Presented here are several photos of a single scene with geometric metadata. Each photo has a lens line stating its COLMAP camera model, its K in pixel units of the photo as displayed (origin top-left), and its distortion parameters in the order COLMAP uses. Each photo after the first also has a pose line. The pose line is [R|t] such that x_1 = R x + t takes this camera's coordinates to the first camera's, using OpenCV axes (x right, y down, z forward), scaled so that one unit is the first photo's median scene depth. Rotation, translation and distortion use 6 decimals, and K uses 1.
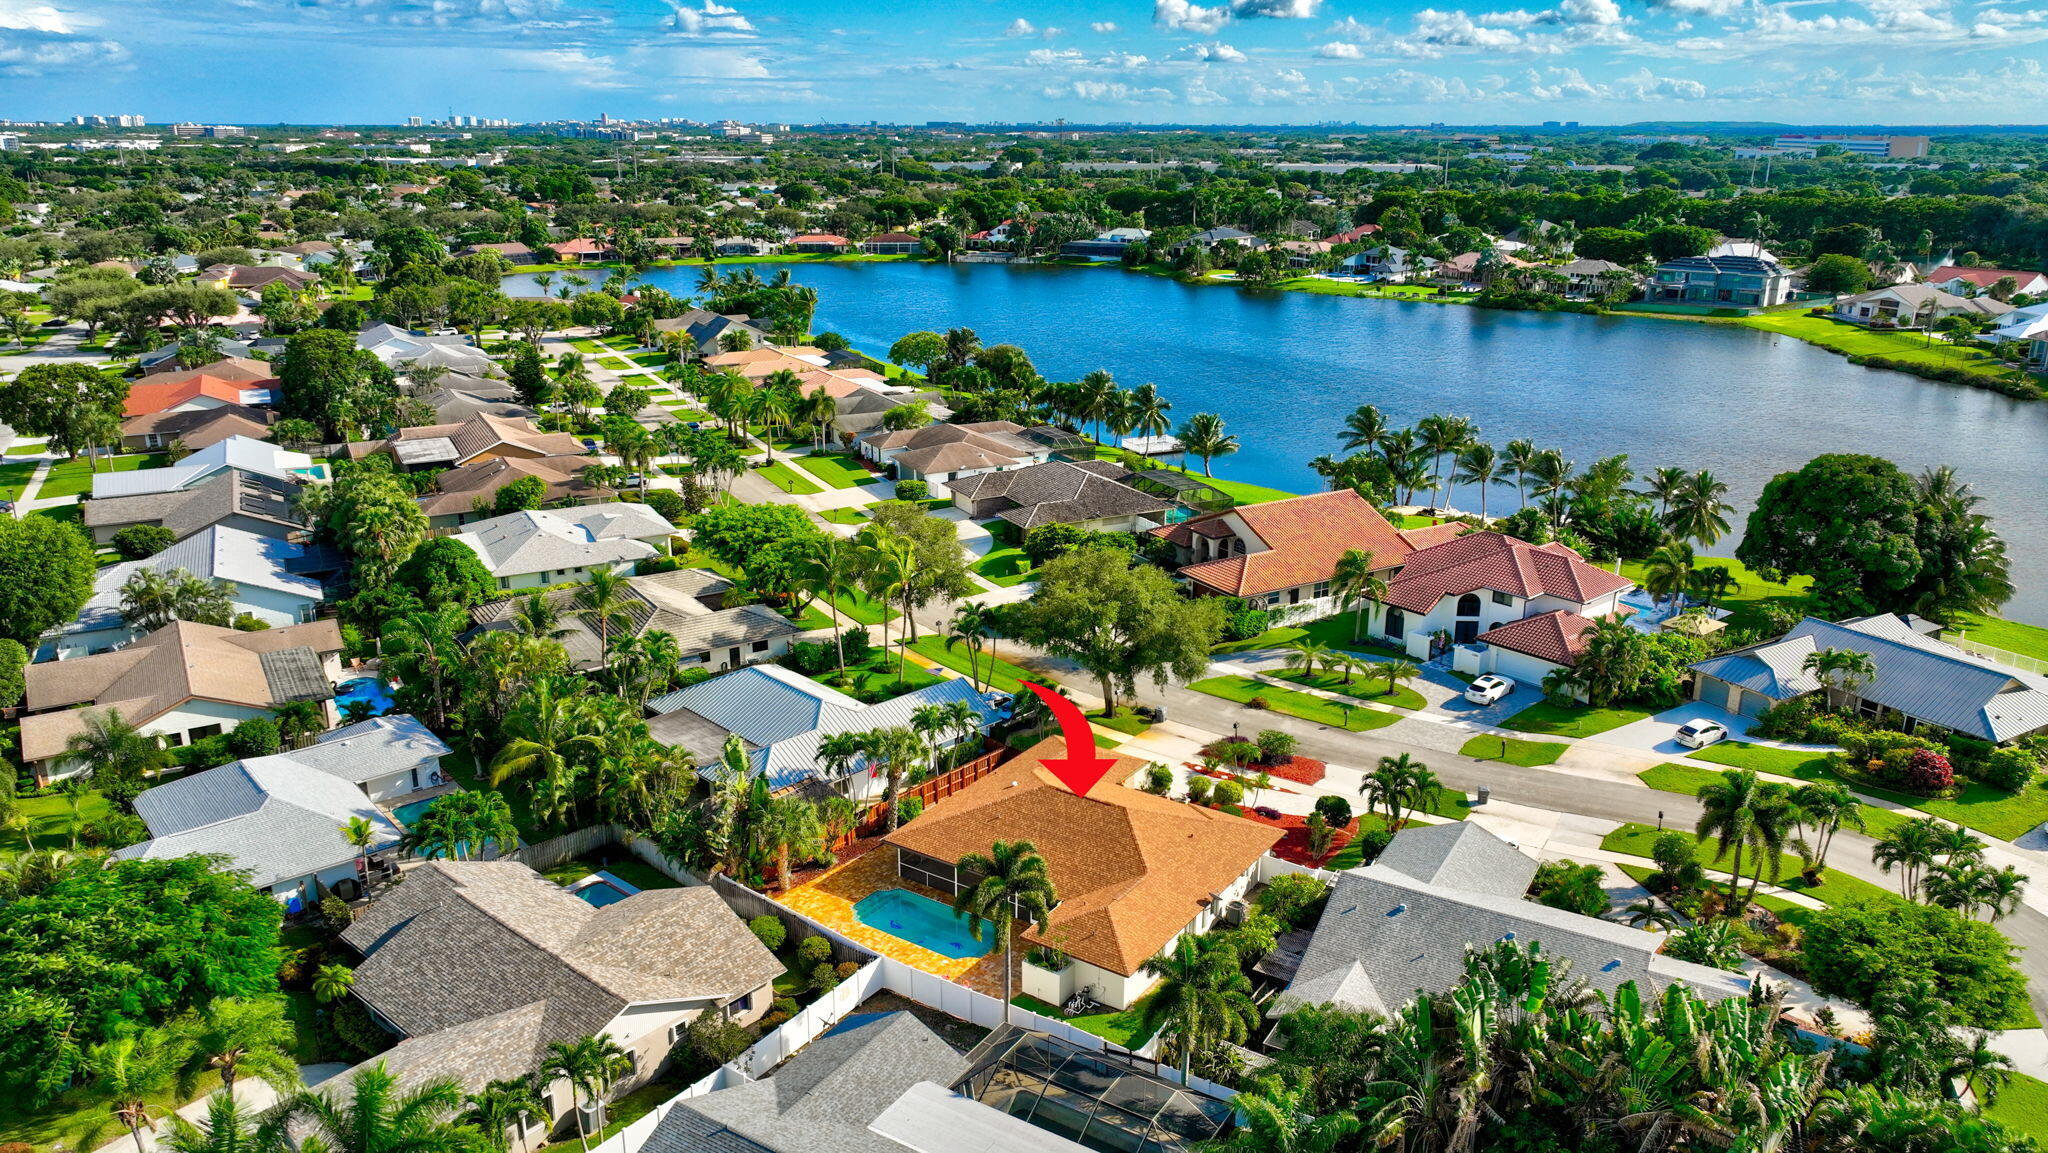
lens RADIAL K [[1449.8, 0, 1024.8], [0, 1449.8, 576.0], [0, 0, 1]] dist [-0.004798, -0.002874]
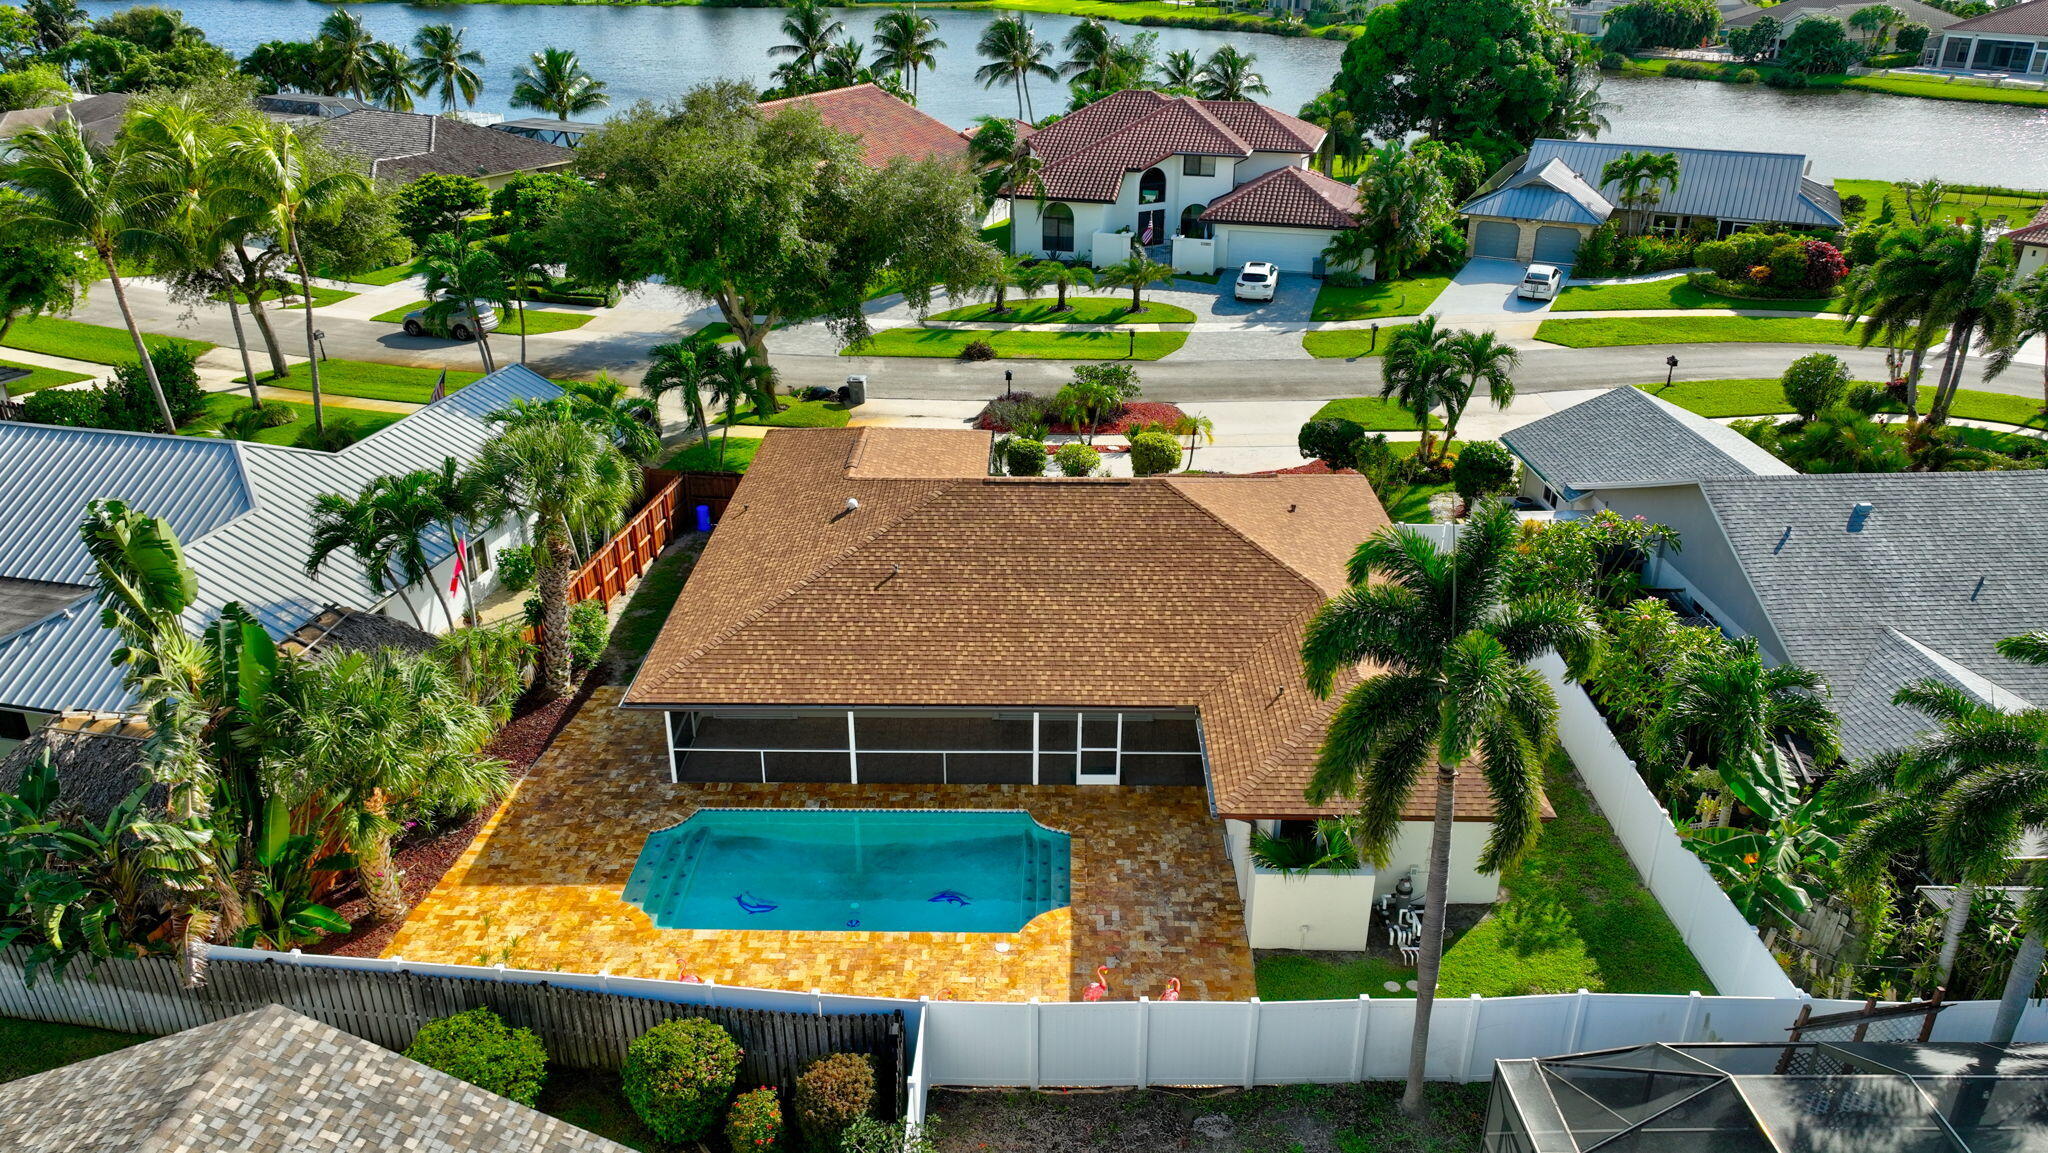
lens RADIAL K [[1449.8, 0, 1024.1], [0, 1449.8, 579.3], [0, 0, 1]] dist [-0.004798, -0.002874]
pose [[0.834159, -0.234087, 0.499382, -0.145959], [0.166848, 0.970137, 0.176055, 0.077108], [-0.525681, -0.063538, 0.848306, 0.475281]]
